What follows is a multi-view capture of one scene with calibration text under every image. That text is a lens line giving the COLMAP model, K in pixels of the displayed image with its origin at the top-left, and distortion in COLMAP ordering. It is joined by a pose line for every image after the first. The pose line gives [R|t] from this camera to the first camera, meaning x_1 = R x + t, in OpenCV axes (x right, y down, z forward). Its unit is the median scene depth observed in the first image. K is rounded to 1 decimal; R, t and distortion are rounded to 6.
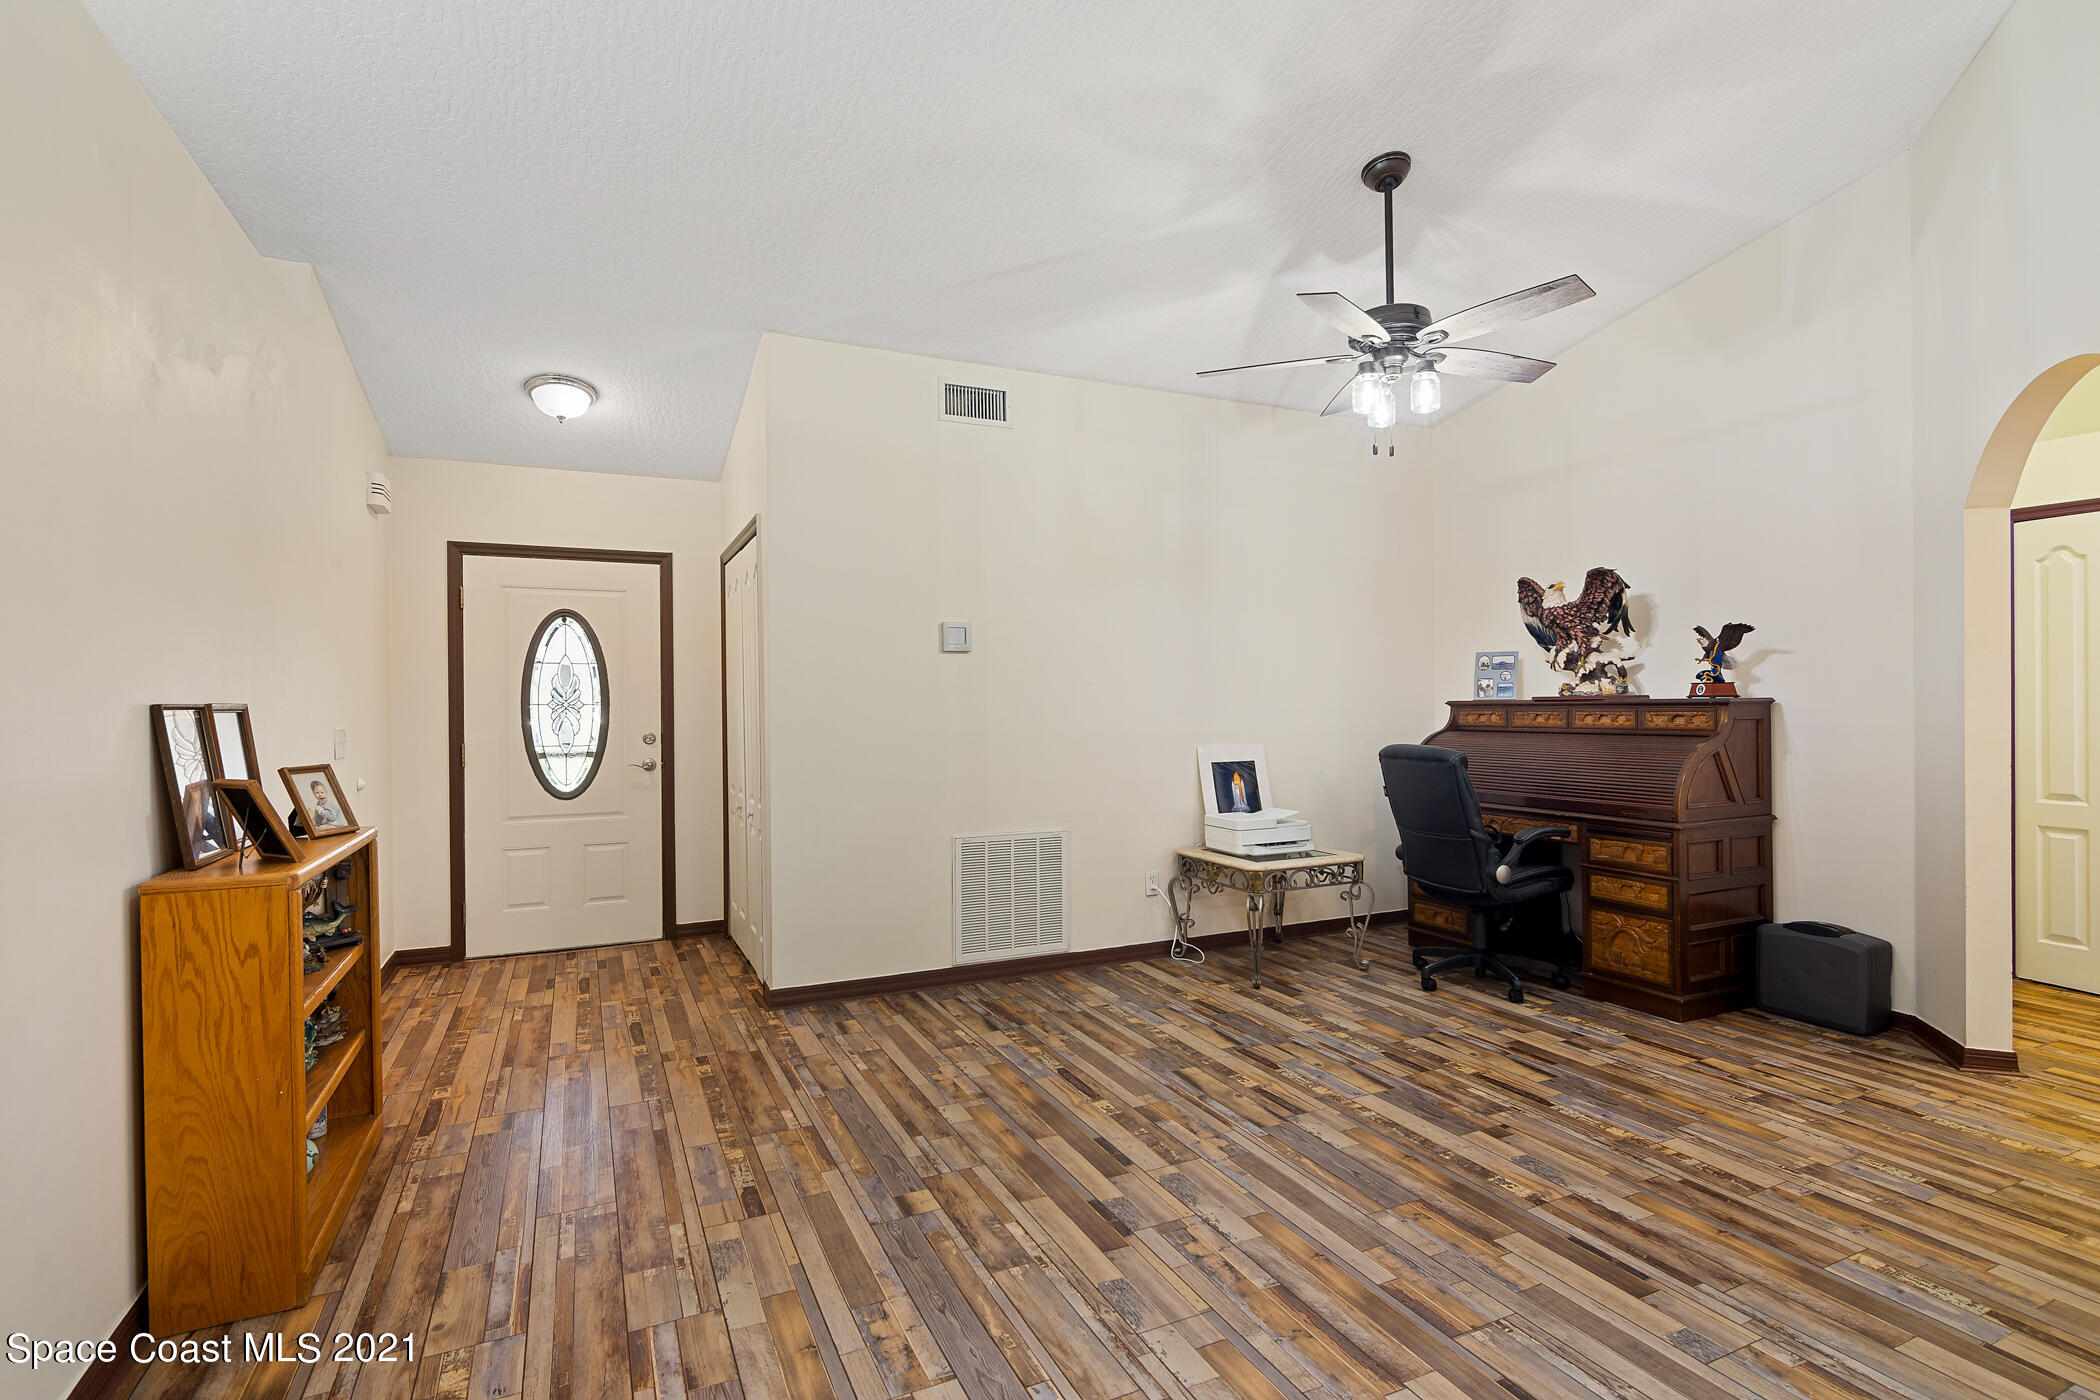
lens RADIAL K [[975.1, 0, 1045.2], [0, 975.1, 701.6], [0, 0, 1]] dist [0.003061, 0.000654]
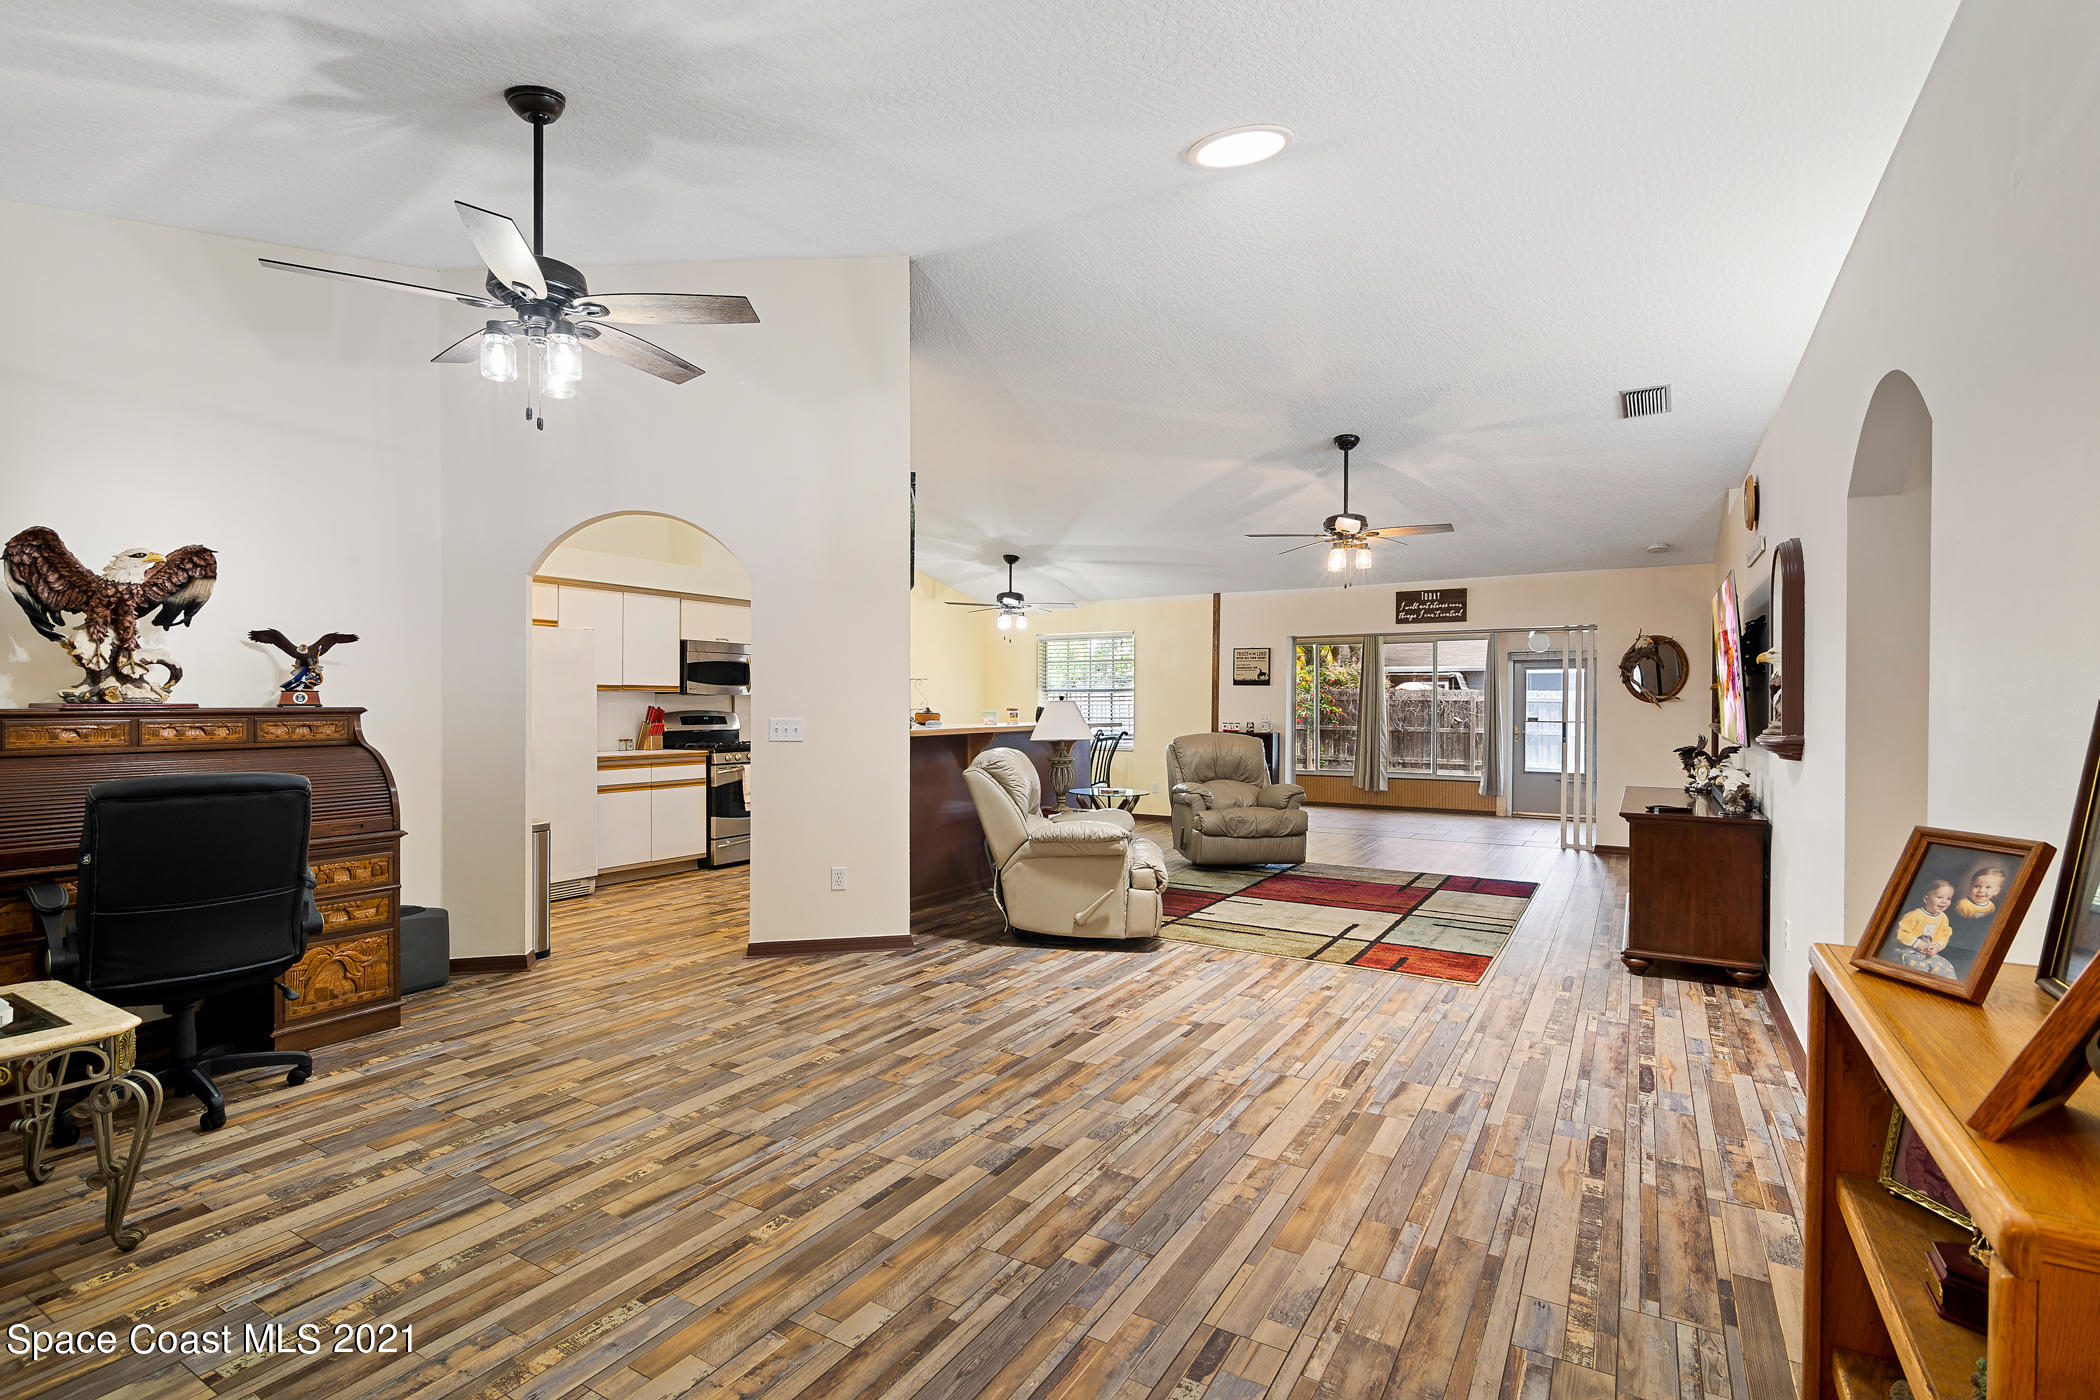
lens RADIAL K [[975.1, 0, 1045.2], [0, 975.1, 701.6], [0, 0, 1]] dist [0.003061, 0.000654]
pose [[-0.542074, 0.010539, 0.840265, -0.730160], [0.004384, 0.999943, -0.009713, 0.005943], [-0.840319, -0.001582, -0.542090, 1.268622]]
